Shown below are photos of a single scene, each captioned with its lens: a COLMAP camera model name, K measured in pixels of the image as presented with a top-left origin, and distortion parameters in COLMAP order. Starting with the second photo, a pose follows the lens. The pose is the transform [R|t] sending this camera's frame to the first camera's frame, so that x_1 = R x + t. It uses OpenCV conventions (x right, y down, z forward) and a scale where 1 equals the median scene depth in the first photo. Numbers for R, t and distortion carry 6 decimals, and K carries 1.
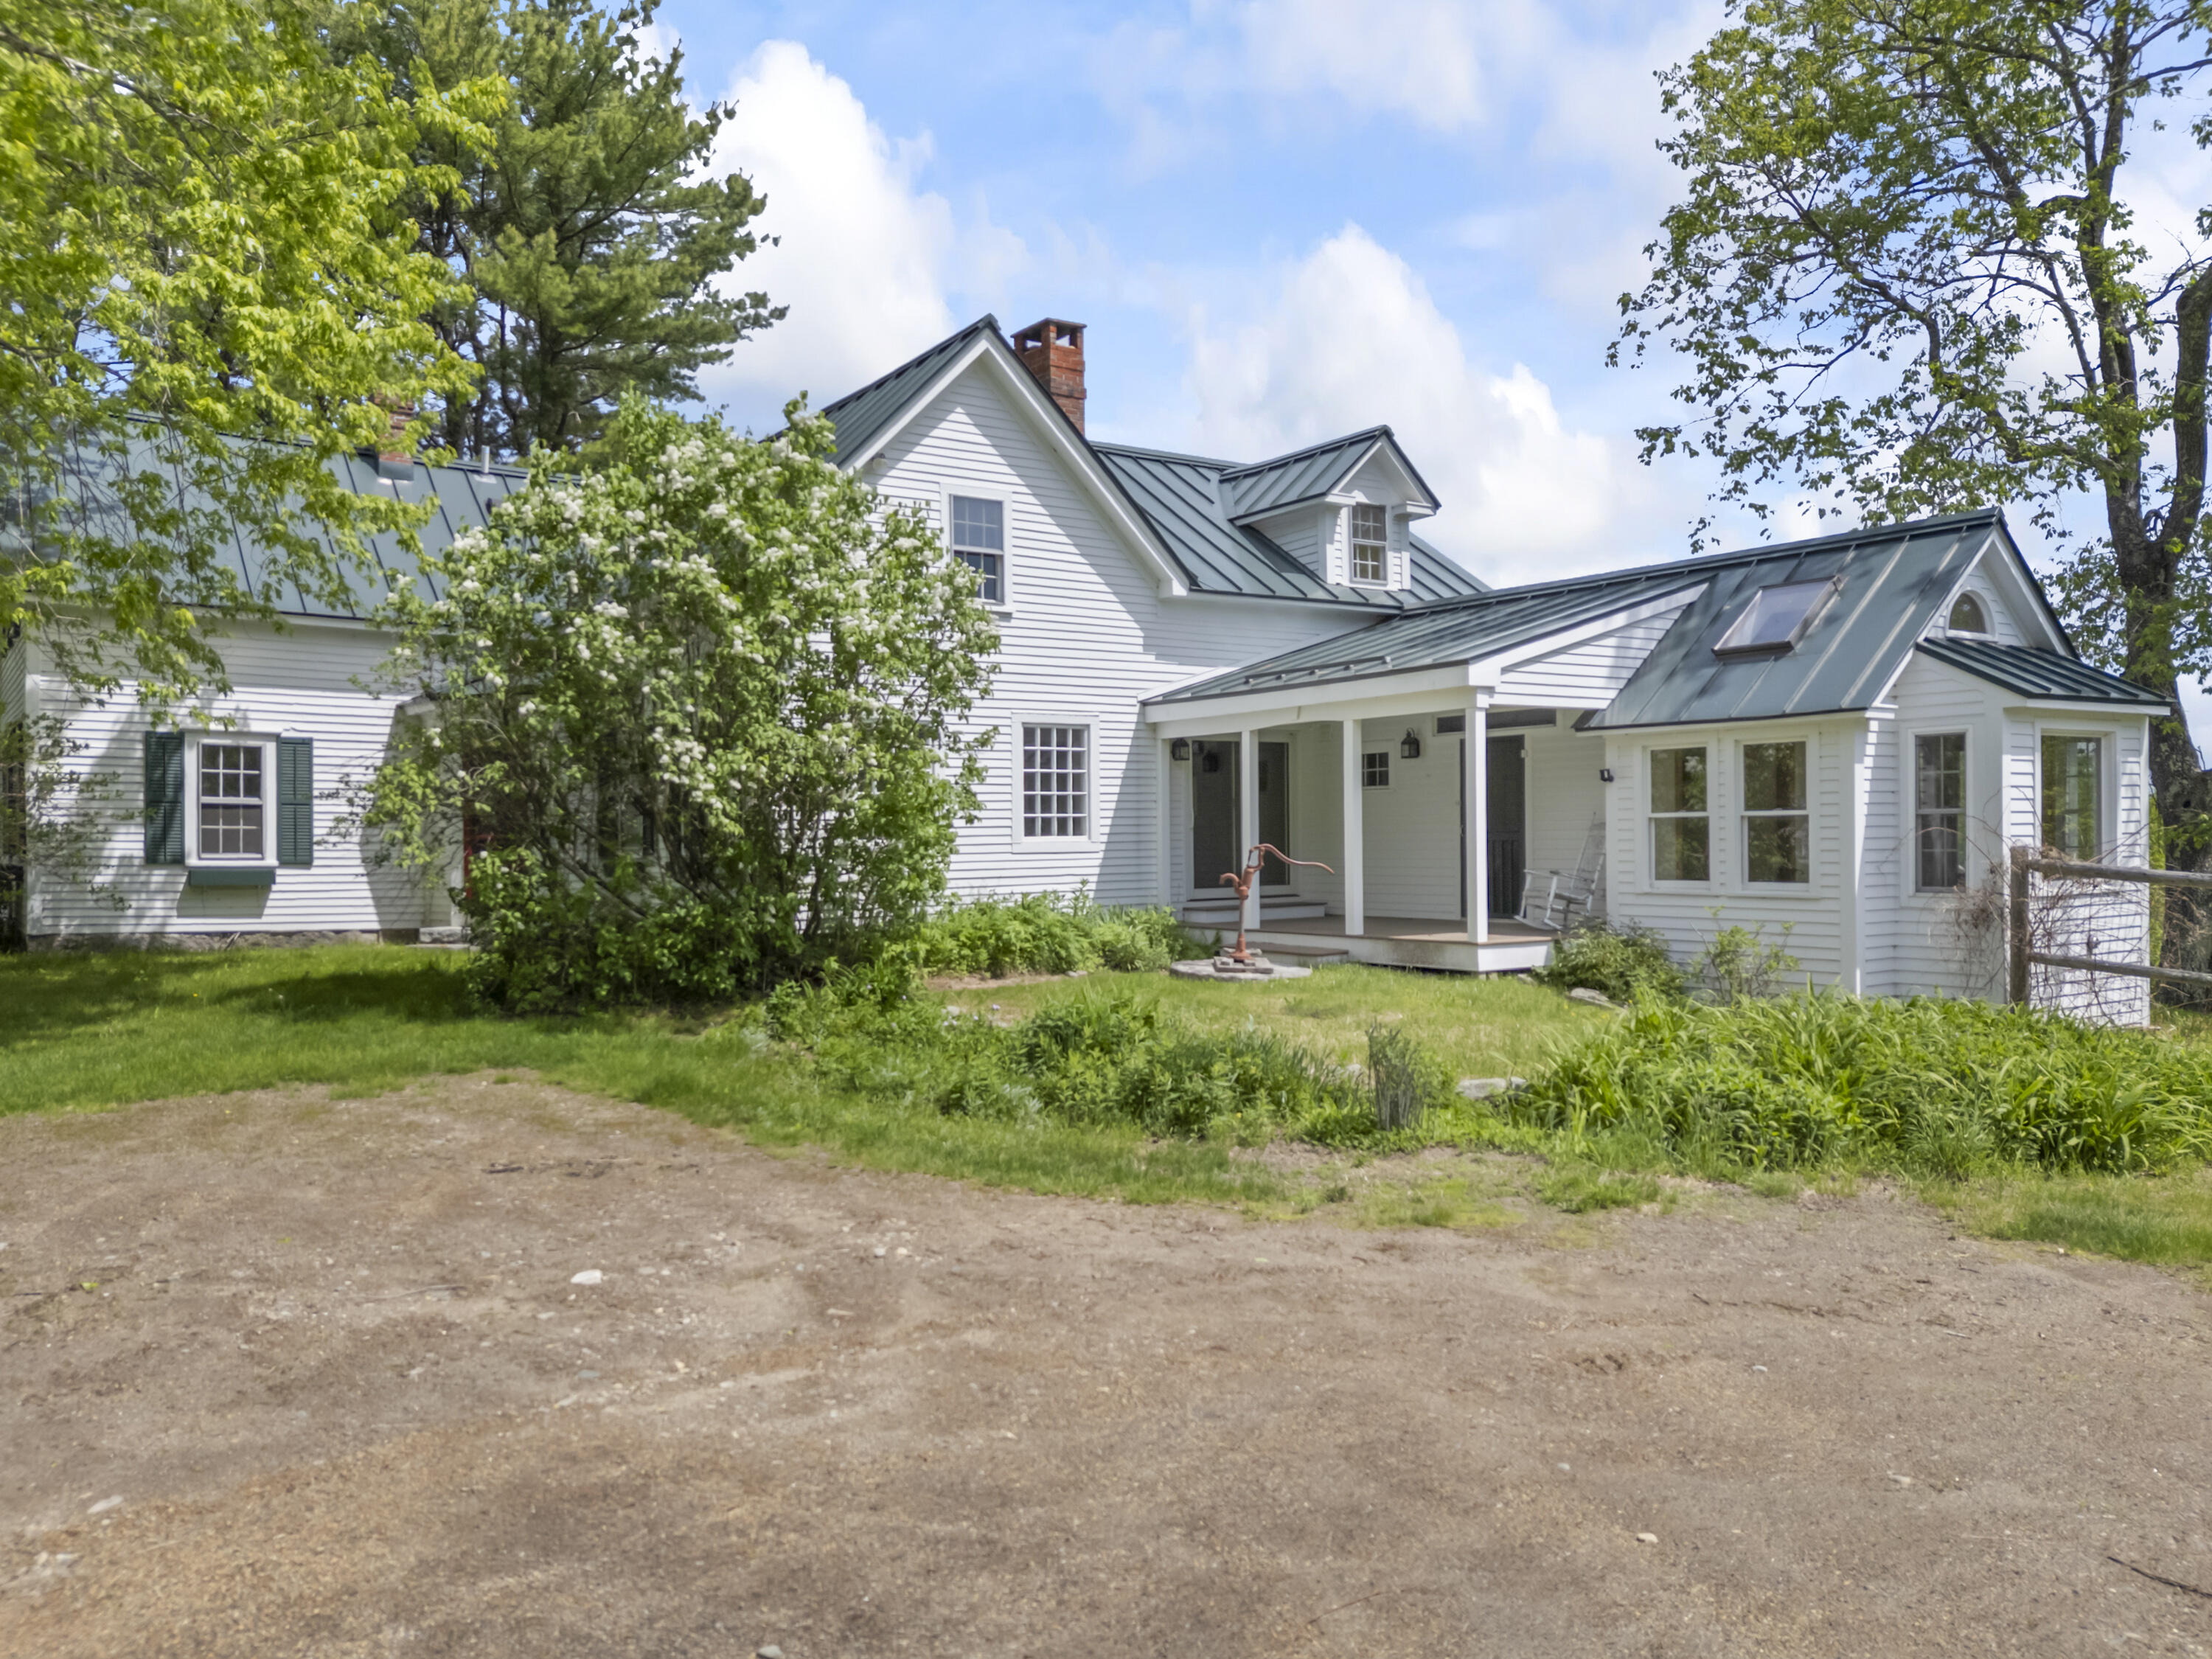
lens RADIAL K [[1599.0, 0, 1084.6], [0, 1599.0, 840.8], [0, 0, 1]] dist [0.038092, -0.001278]
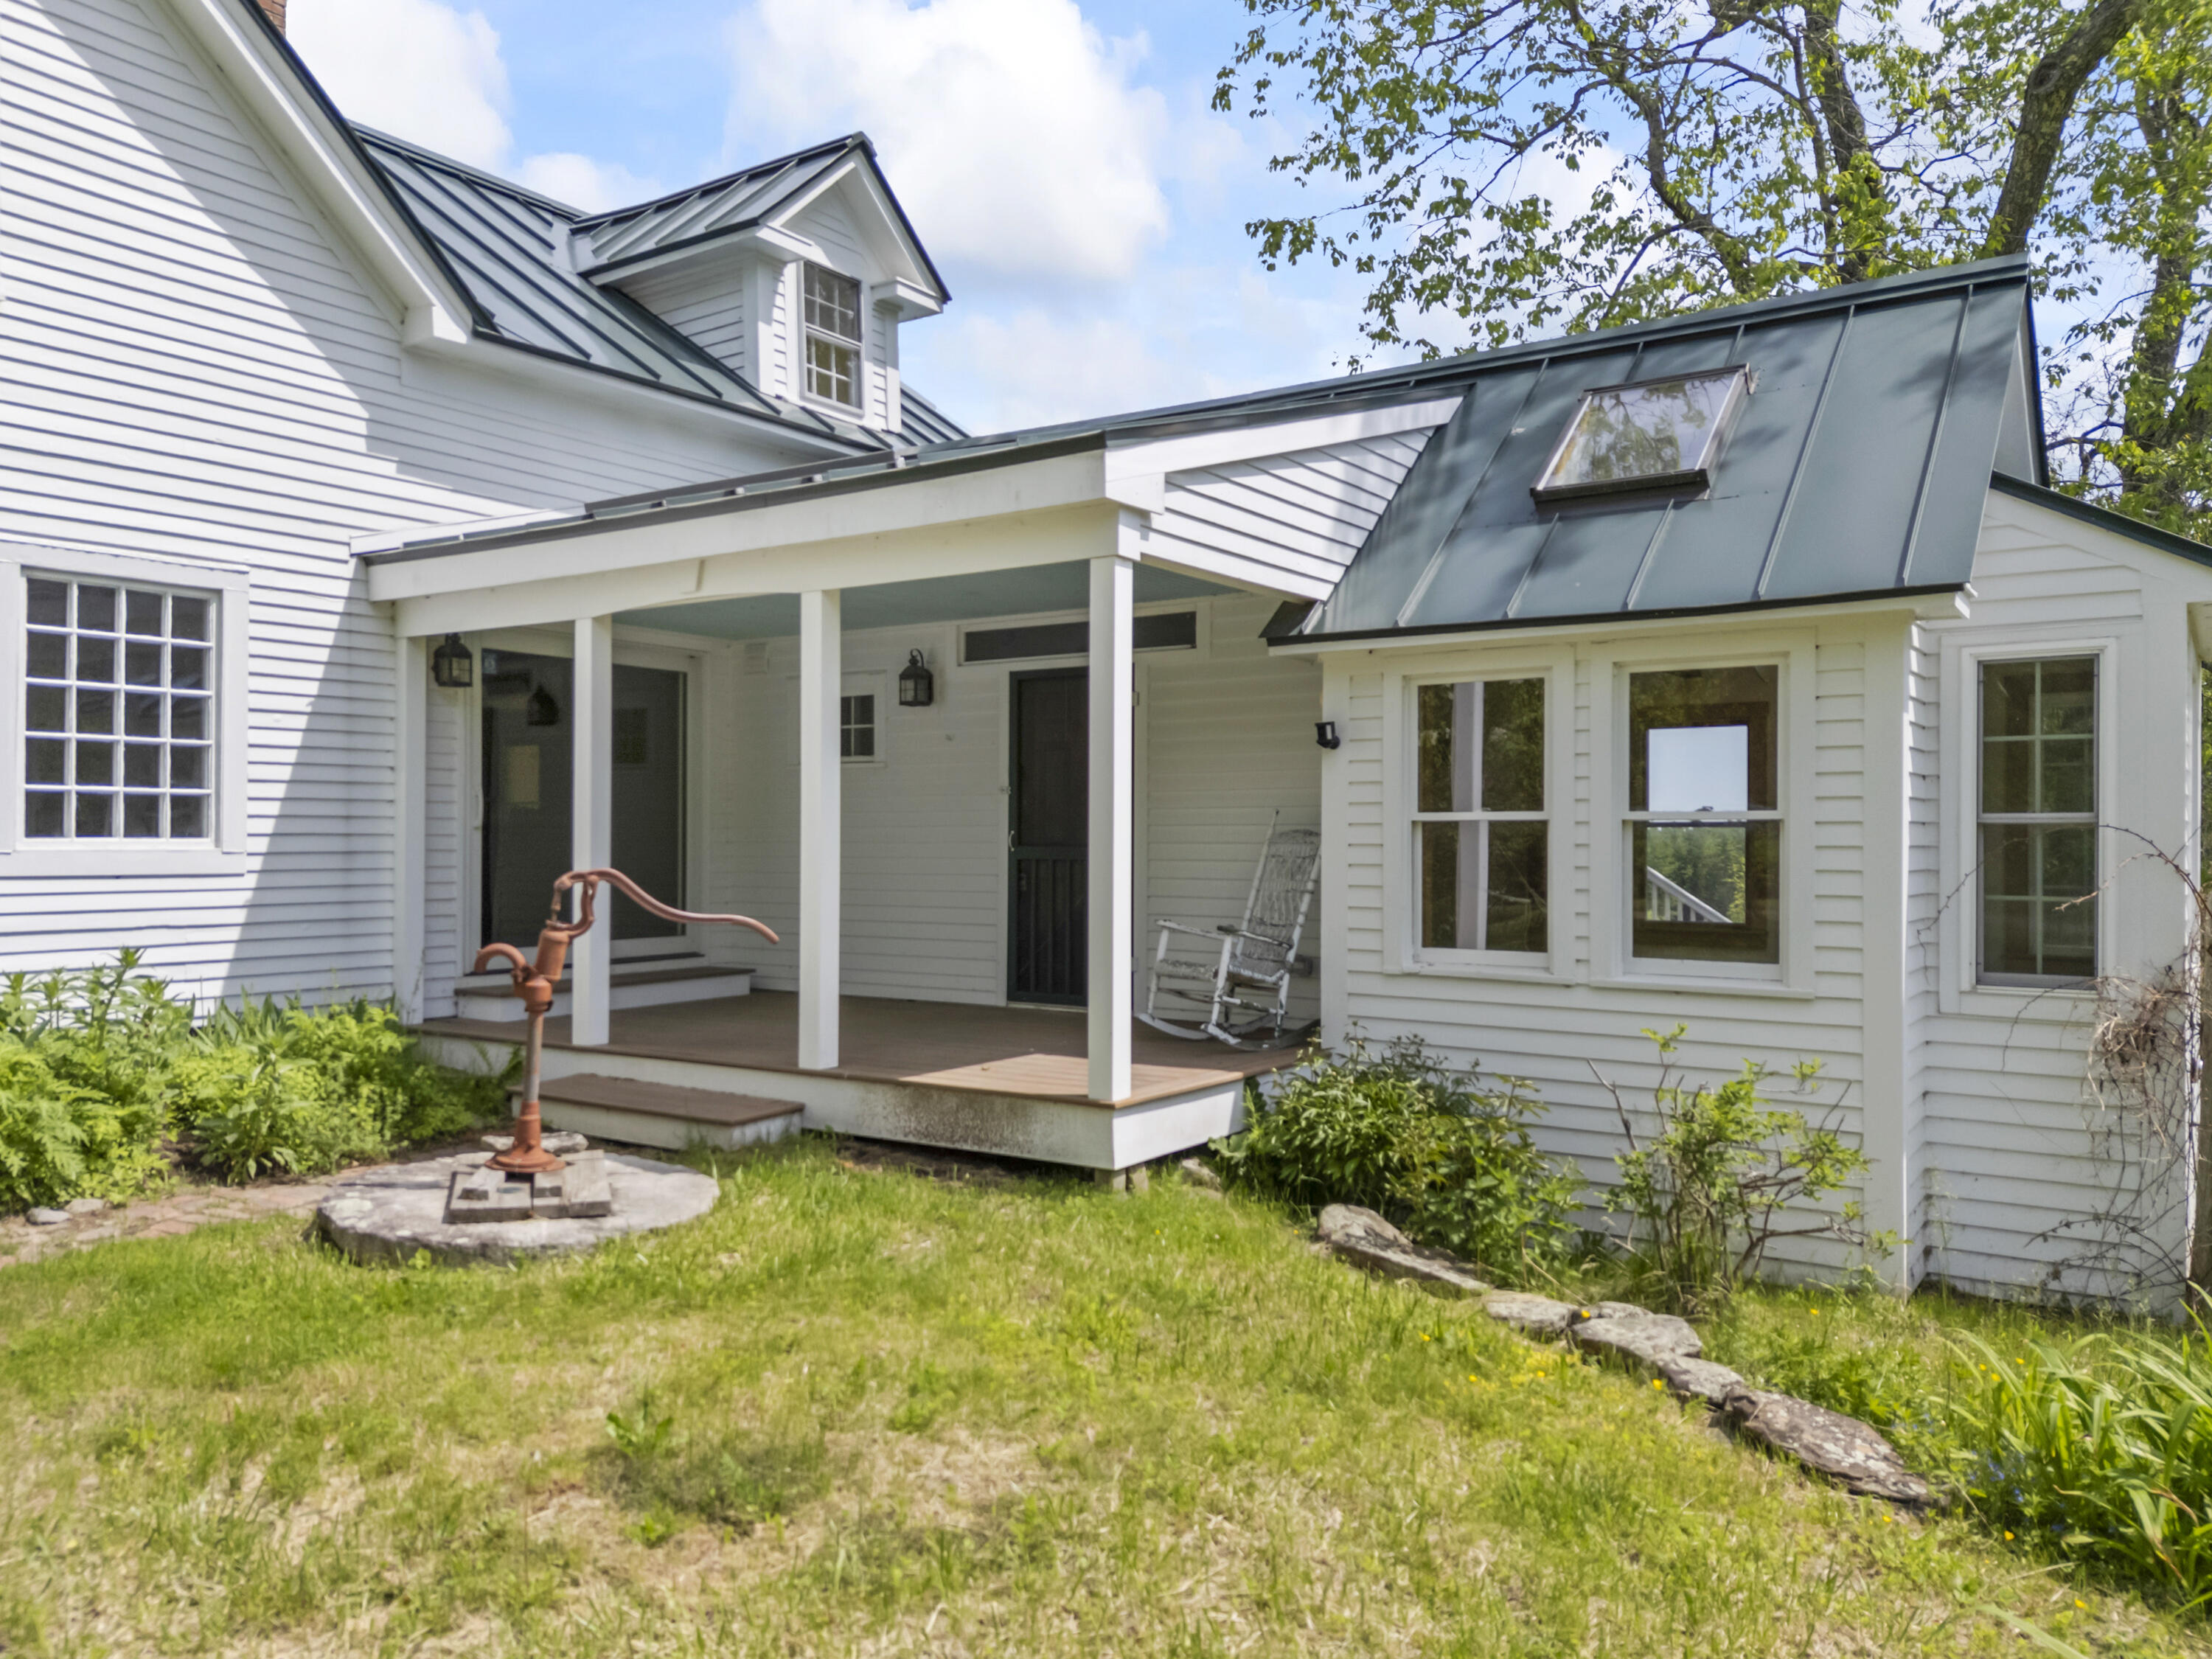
lens RADIAL K [[1599.0, 0, 1084.6], [0, 1599.0, 840.8], [0, 0, 1]] dist [0.038092, -0.001278]
pose [[0.935350, 0.017211, 0.353305, 0.071133], [-0.014891, 0.999846, -0.009285, -0.001943], [-0.353411, 0.003423, 0.935462, 0.498569]]
